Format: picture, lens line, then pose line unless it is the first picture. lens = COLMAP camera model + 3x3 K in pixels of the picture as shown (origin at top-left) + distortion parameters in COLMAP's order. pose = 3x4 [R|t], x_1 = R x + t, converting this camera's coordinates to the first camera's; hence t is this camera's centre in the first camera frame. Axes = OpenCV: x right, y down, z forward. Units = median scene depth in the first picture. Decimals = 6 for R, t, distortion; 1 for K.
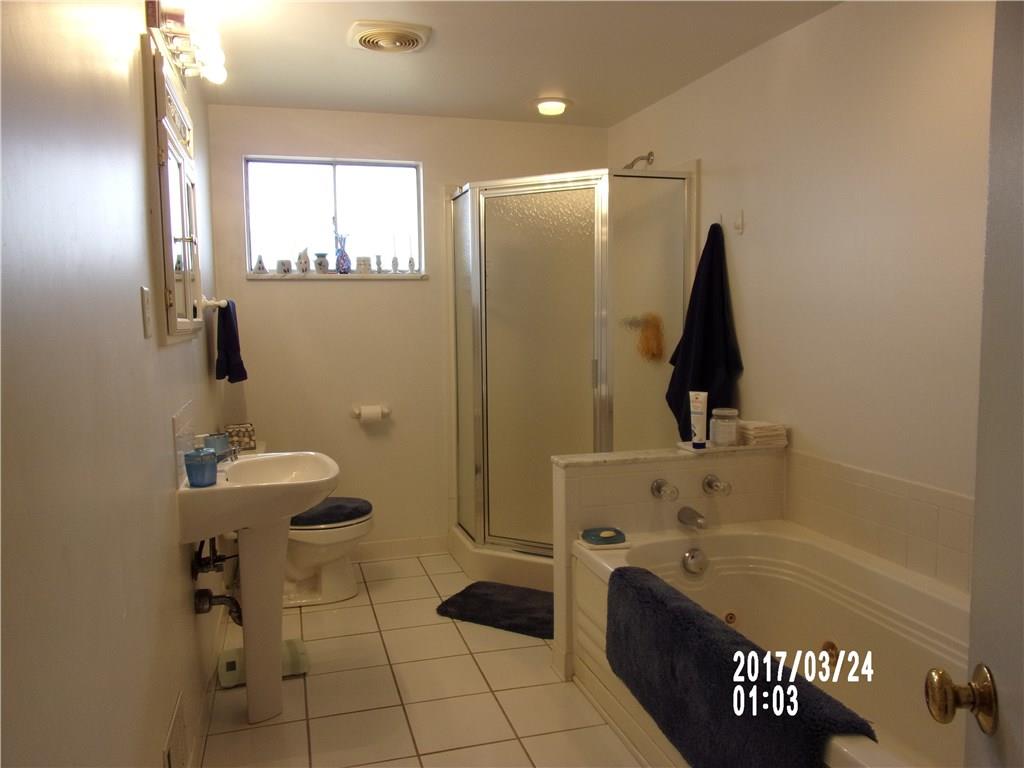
lens RADIAL K [[773.0, 0, 512.2], [0, 773.0, 383.7], [0, 0, 1]] dist [-0.022898, 0.012742]
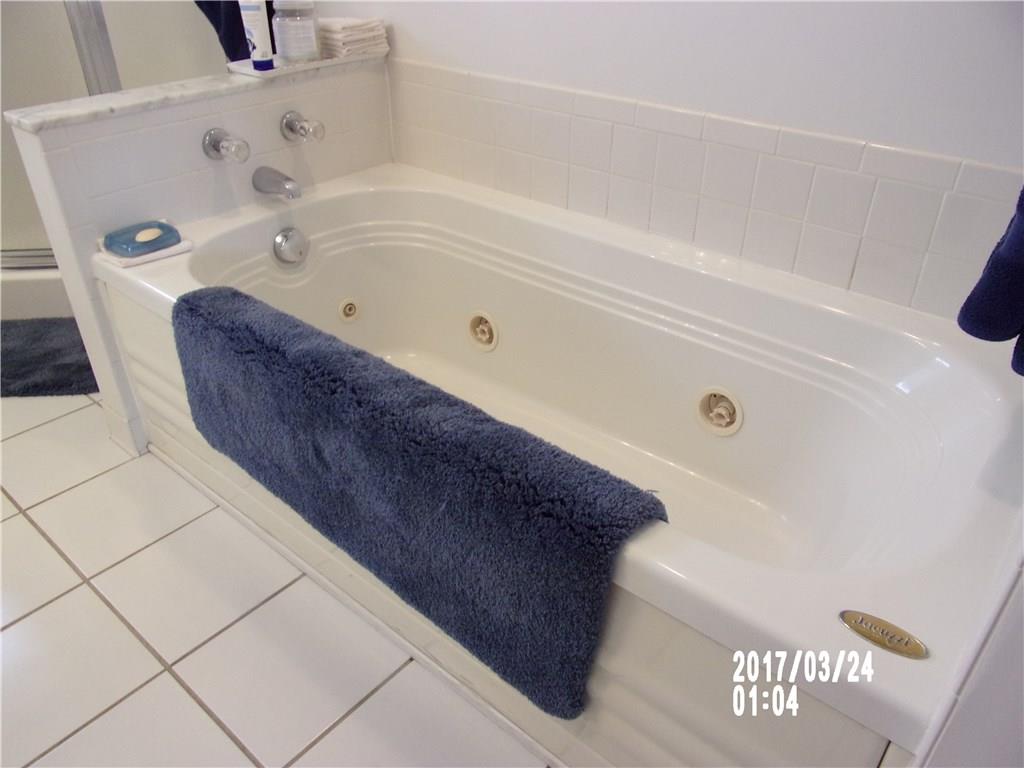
lens RADIAL K [[773.0, 0, 497.5], [0, 773.0, 383.4], [0, 0, 1]] dist [-0.022898, 0.012742]
pose [[0.843362, -0.282243, 0.457252, 0.043633], [0.042855, 0.883564, 0.466346, 0.026027], [-0.535634, -0.373703, 0.757260, 0.336595]]
